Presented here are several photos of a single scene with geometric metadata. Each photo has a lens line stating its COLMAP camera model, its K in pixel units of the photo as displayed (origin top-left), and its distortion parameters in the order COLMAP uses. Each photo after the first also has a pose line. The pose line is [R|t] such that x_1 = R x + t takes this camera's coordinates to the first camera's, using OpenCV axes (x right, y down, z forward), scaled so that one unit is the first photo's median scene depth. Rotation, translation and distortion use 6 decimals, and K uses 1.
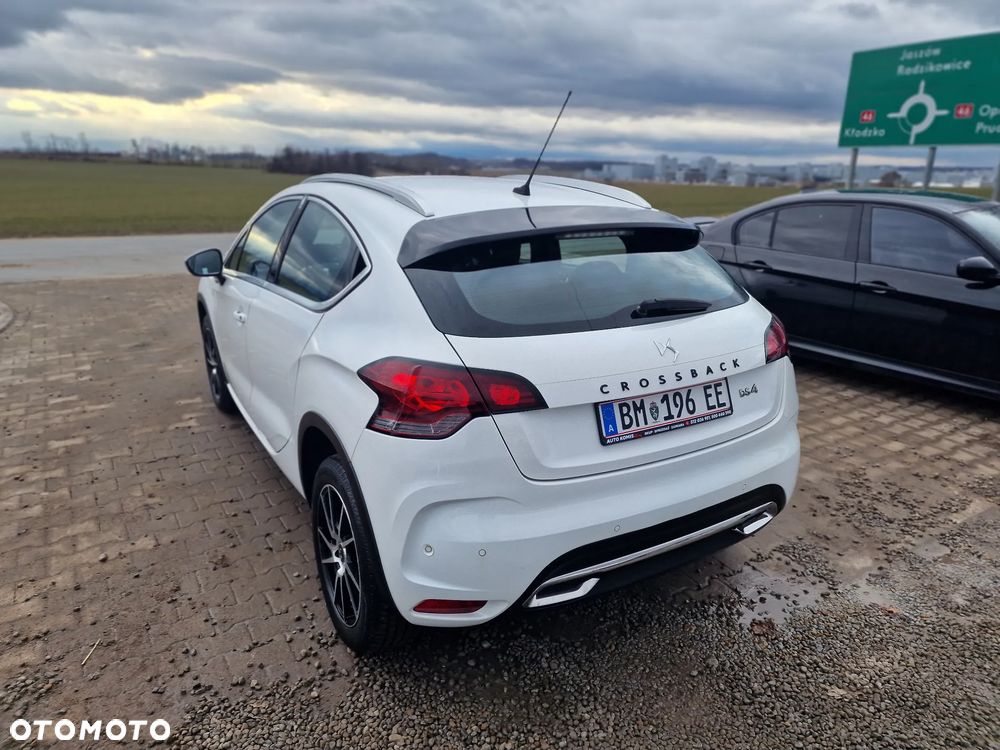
lens RADIAL K [[658.5, 0, 507.3], [0, 658.5, 370.8], [0, 0, 1]] dist [0.072895, -0.060100]
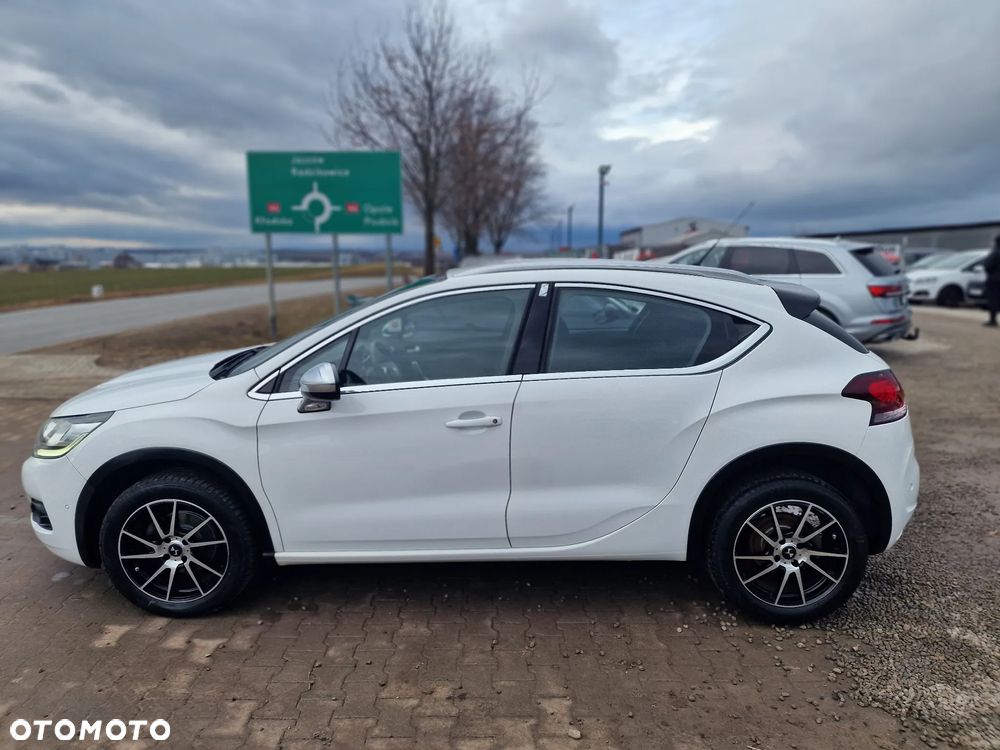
lens RADIAL K [[658.5, 0, 507.3], [0, 658.5, 370.8], [0, 0, 1]] dist [0.072895, -0.060100]
pose [[0.534724, -0.161448, 0.829461, -1.421413], [0.255929, 0.966419, 0.023117, -0.206580], [-0.805339, 0.199922, 0.558086, 0.613266]]
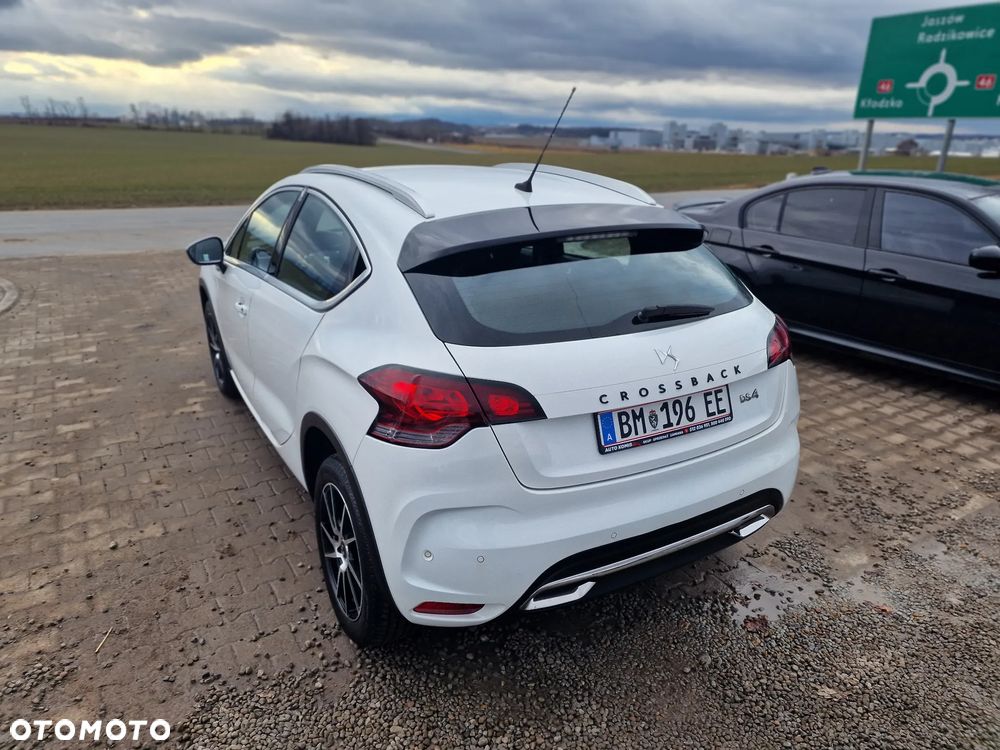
lens RADIAL K [[658.6, 0, 497.4], [0, 658.6, 385.3], [0, 0, 1]] dist [0.074457, -0.062913]
pose [[0.999811, 0.008800, -0.017326, 0.002527], [-0.007700, 0.998011, 0.062564, -0.040483], [0.017842, -0.062418, 0.997891, -0.000004]]
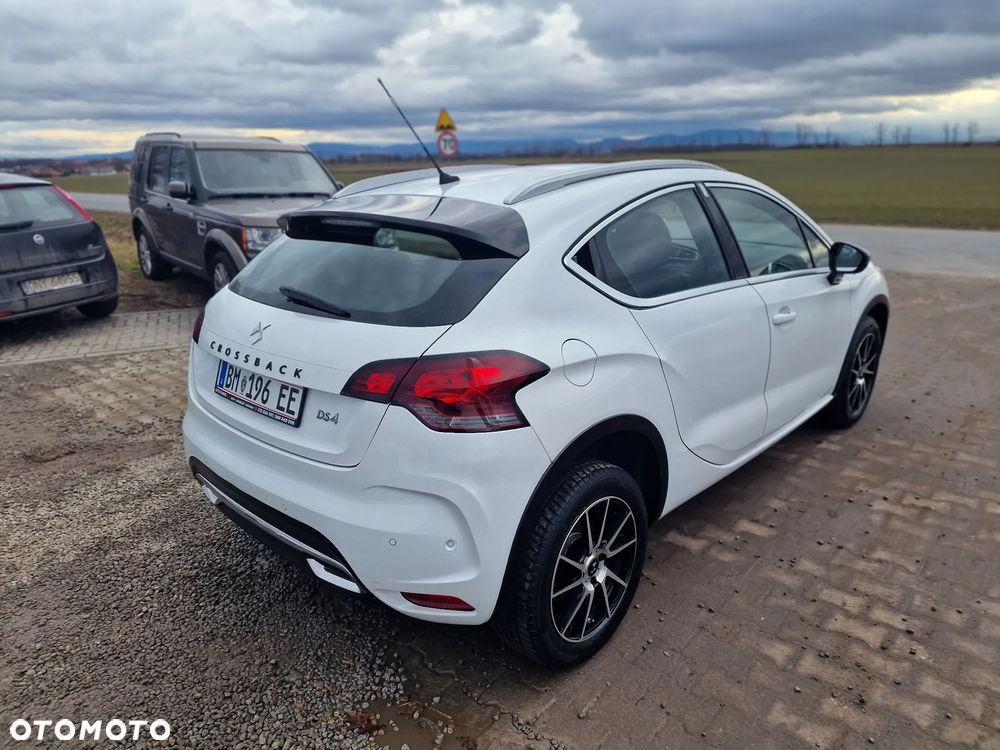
lens RADIAL K [[658.6, 0, 497.4], [0, 658.6, 385.3], [0, 0, 1]] dist [0.074457, -0.062913]
pose [[0.294821, 0.285105, -0.912028, 1.055260], [-0.255491, 0.943222, 0.212266, -0.216200], [0.920763, 0.170434, 0.350923, 0.790965]]
